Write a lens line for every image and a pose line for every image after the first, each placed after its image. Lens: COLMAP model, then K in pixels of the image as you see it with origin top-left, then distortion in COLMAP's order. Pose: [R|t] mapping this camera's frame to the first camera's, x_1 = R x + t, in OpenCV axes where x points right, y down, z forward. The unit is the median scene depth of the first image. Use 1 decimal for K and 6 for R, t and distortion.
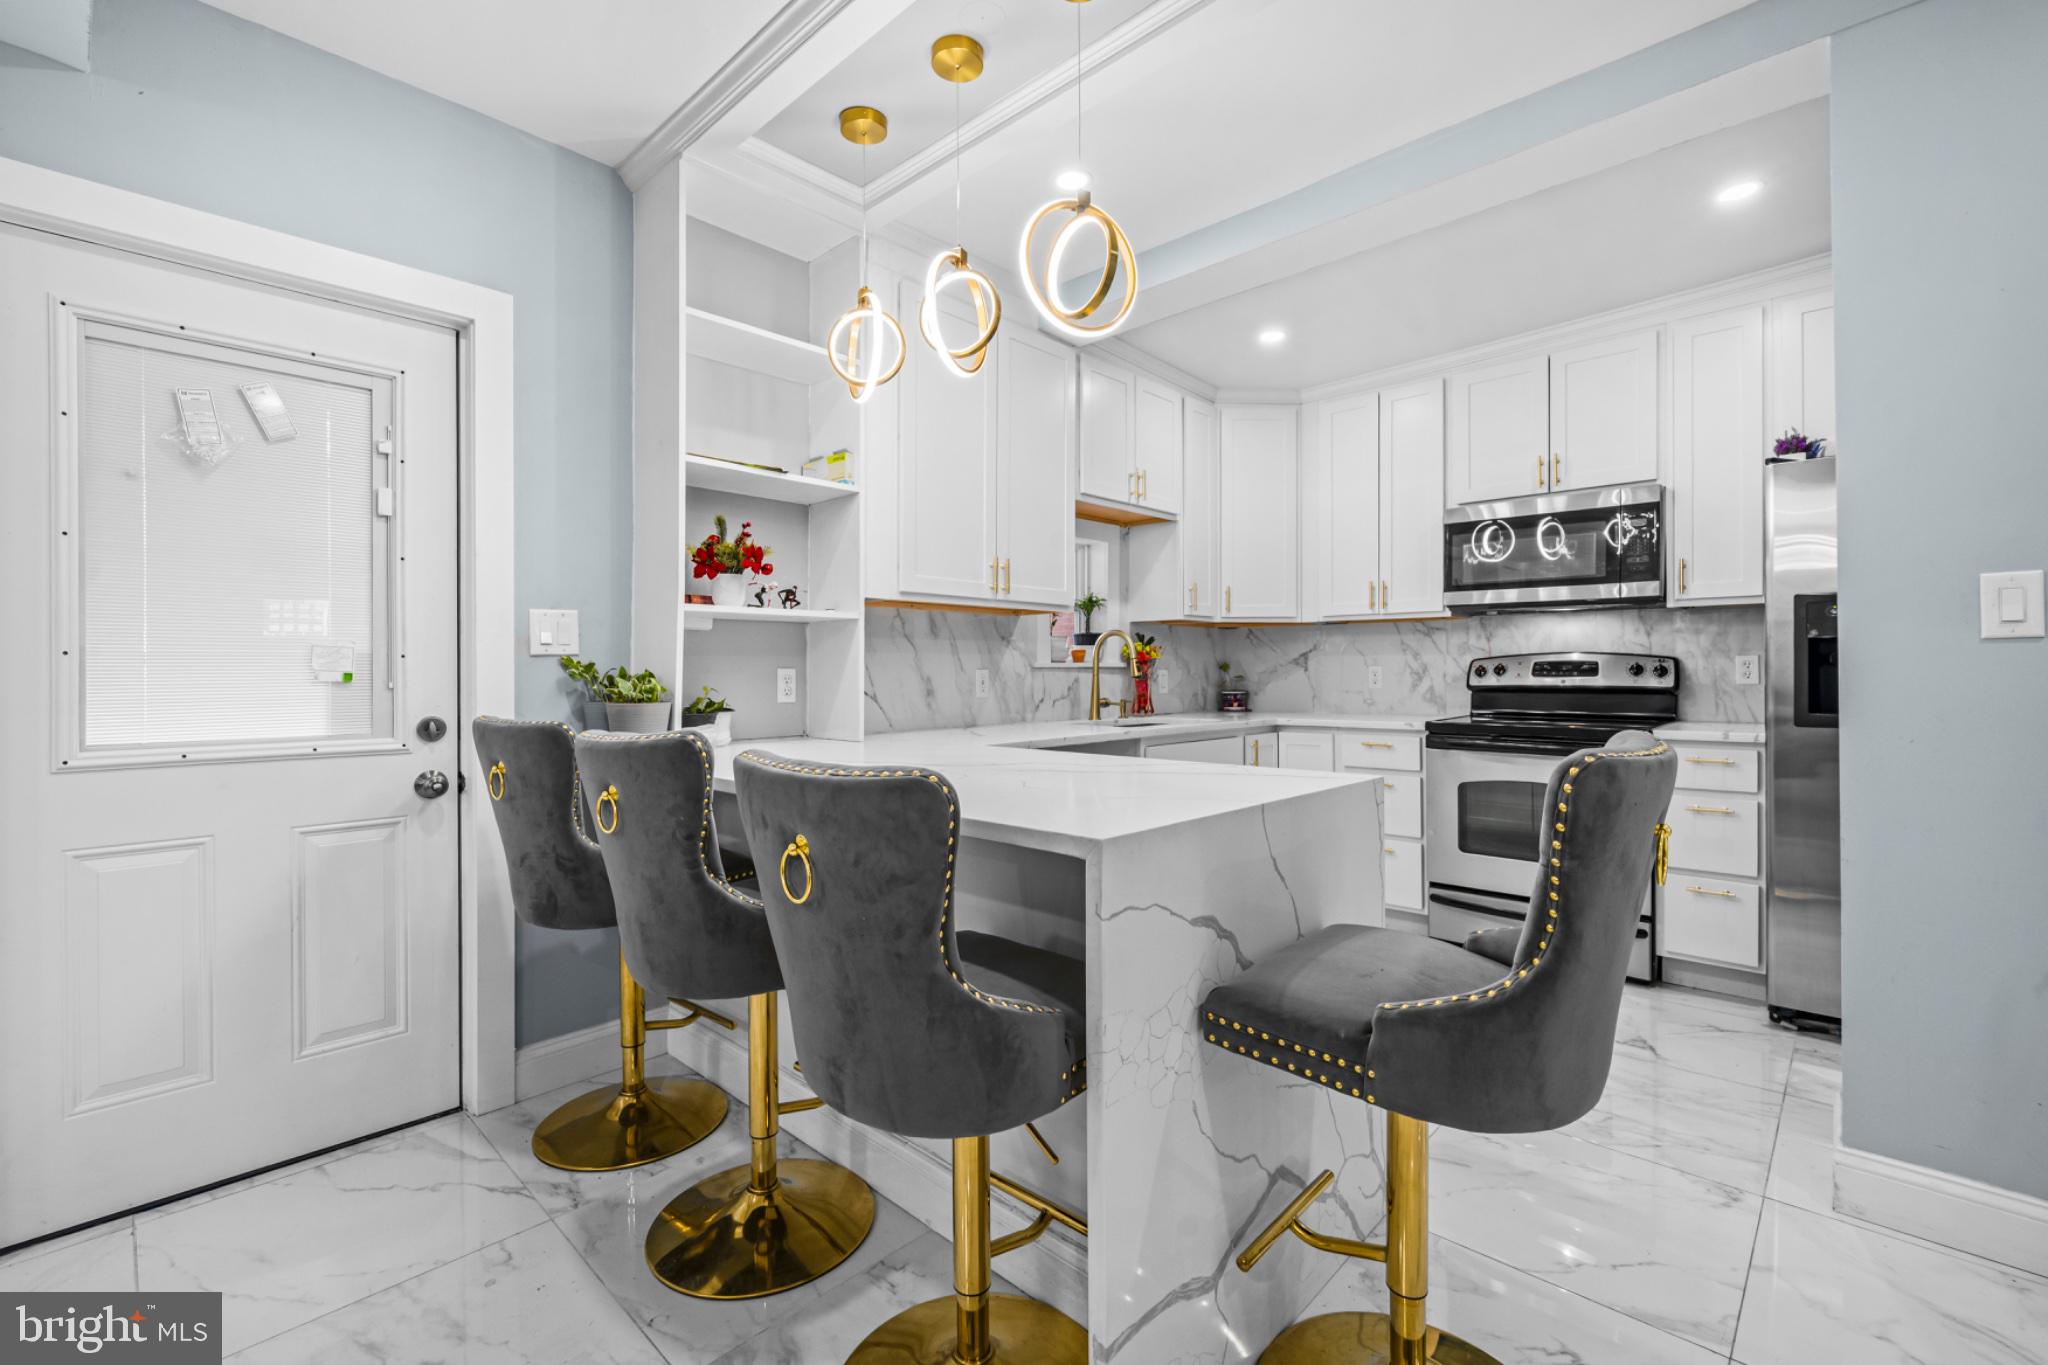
lens RADIAL K [[894.9, 0, 1019.7], [0, 894.9, 676.7], [0, 0, 1]] dist [-0.001695, -0.000527]
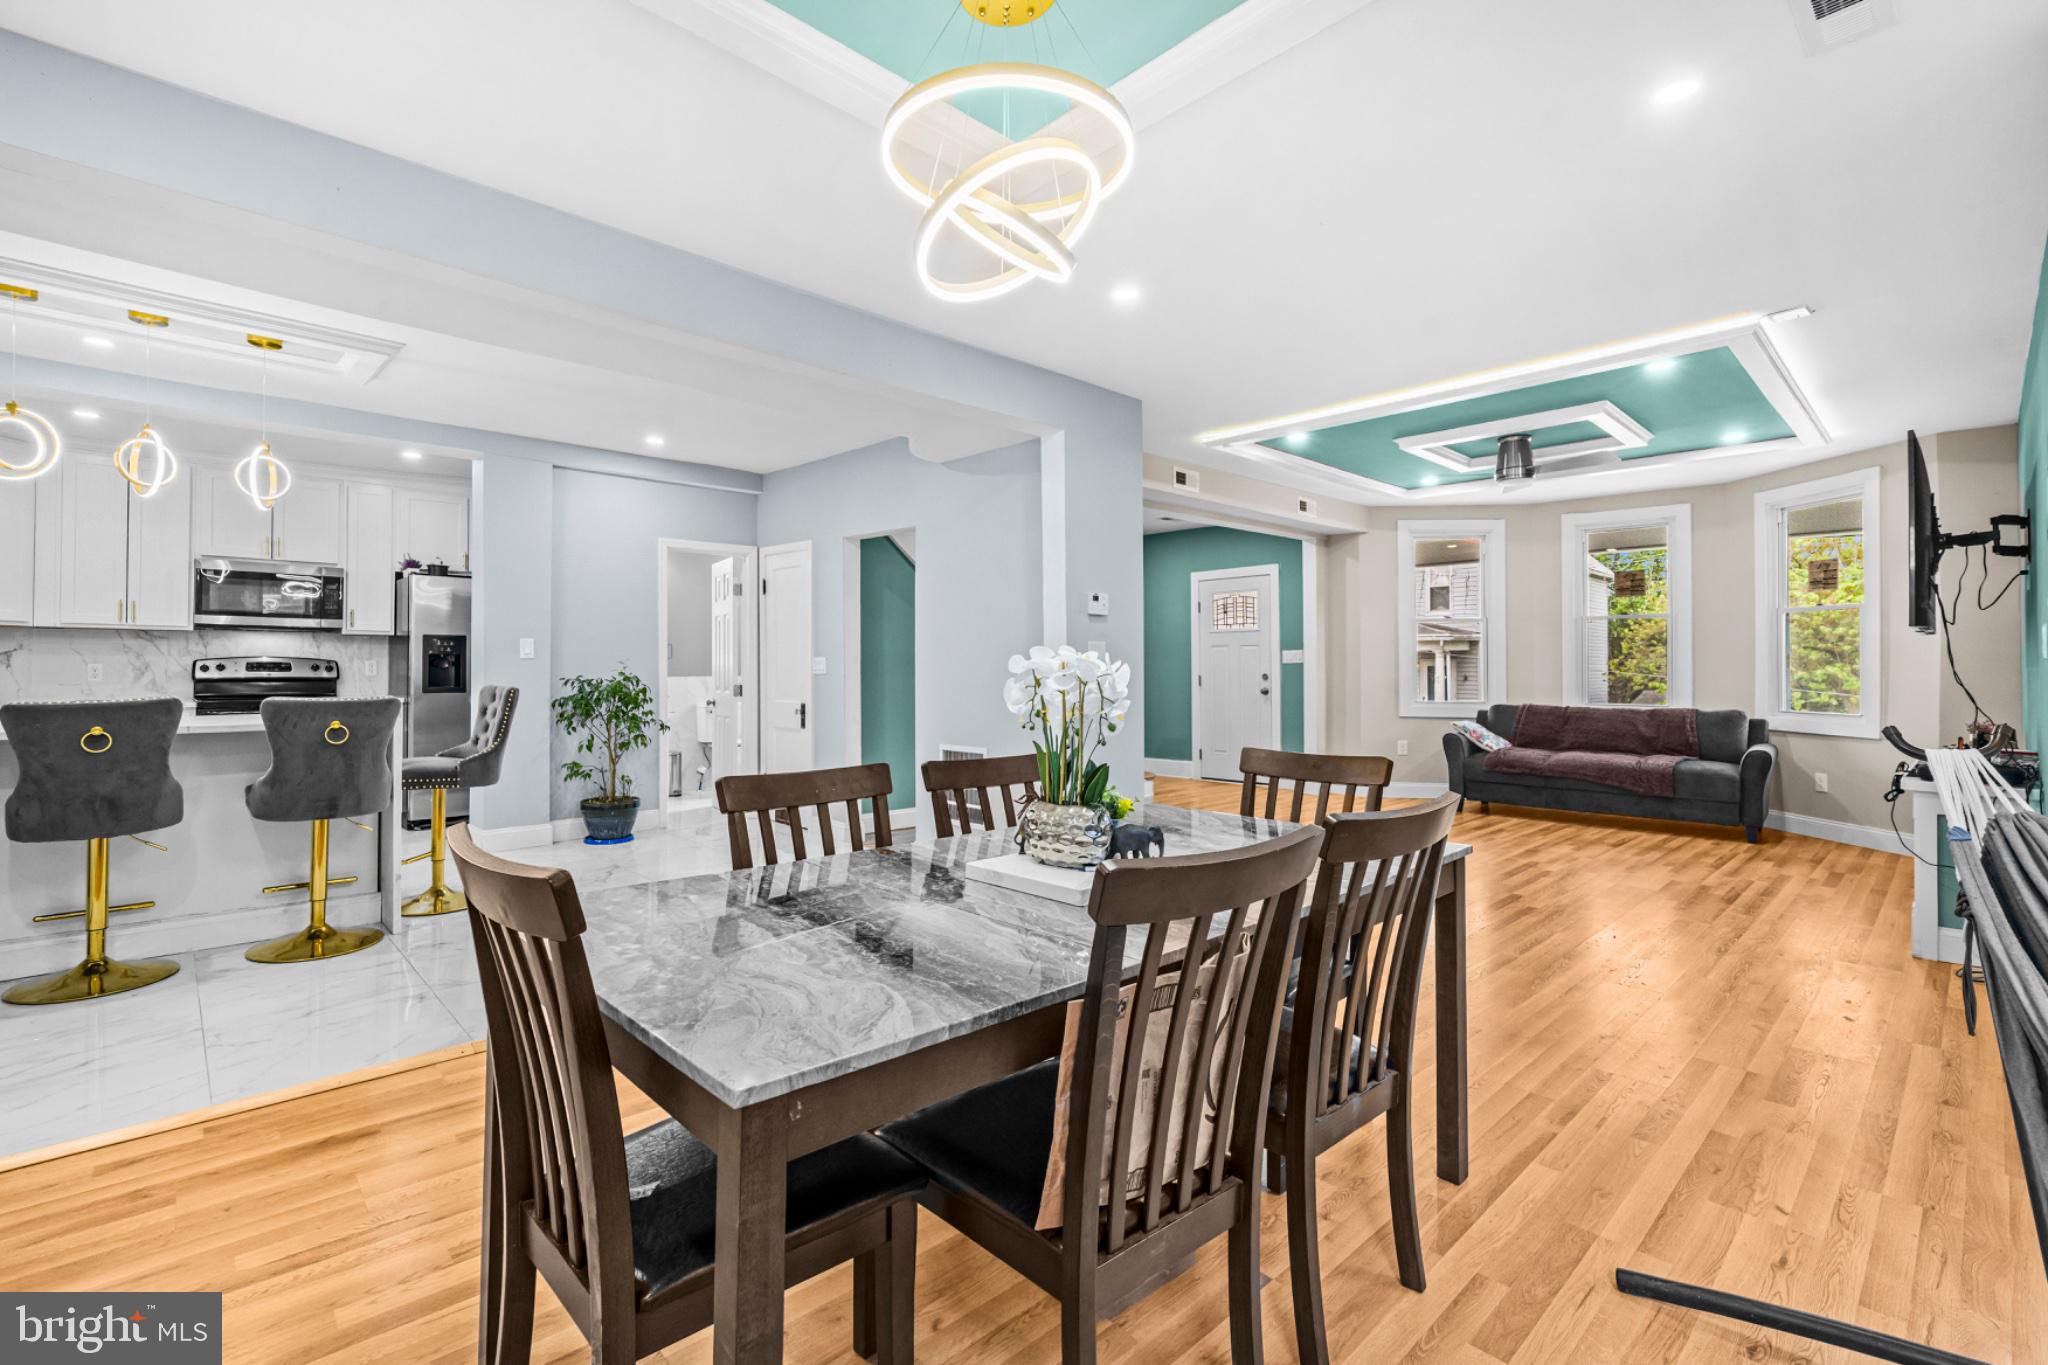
lens RADIAL K [[894.9, 0, 1023.4], [0, 894.9, 671.3], [0, 0, 1]] dist [-0.001695, -0.000527]
pose [[0.050851, 0.001129, 0.998706, -0.922855], [0.003003, 0.999995, -0.001283, 0.005264], [-0.998702, 0.003065, 0.050848, -0.439870]]
